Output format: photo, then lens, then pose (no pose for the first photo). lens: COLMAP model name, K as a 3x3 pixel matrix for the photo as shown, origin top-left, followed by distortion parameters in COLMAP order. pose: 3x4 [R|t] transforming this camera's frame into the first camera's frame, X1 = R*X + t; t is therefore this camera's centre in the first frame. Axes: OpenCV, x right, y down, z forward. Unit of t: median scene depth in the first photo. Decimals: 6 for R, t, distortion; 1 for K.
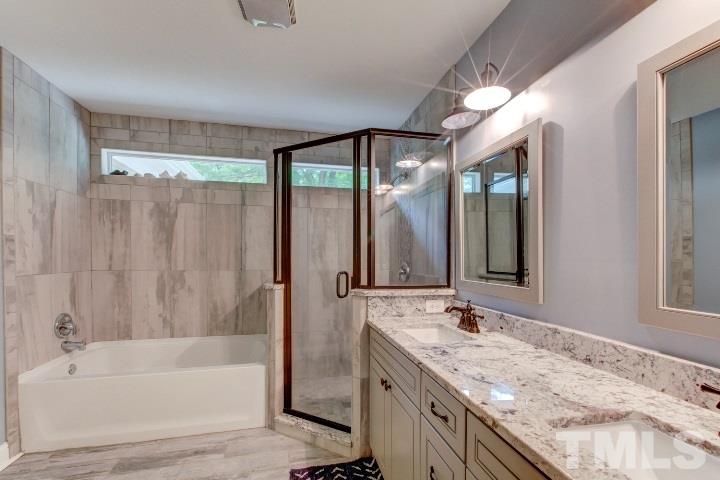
lens RADIAL K [[320.8, 0, 352.6], [0, 320.8, 257.7], [0, 0, 1]] dist [-0.006750, 0.006971]
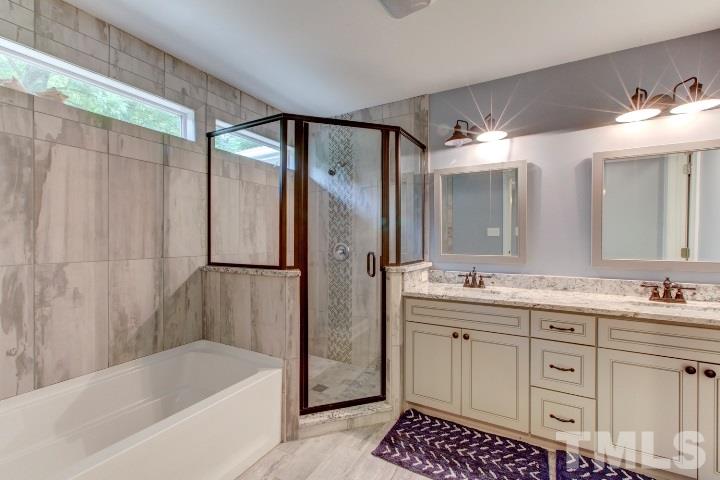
lens RADIAL K [[320.8, 0, 347.1], [0, 320.8, 236.8], [0, 0, 1]] dist [-0.006750, 0.006971]
pose [[0.670634, 0.000748, 0.741788, -0.613606], [0.005424, 0.999968, -0.005912, -0.001255], [-0.741769, 0.007988, 0.670608, 0.242859]]
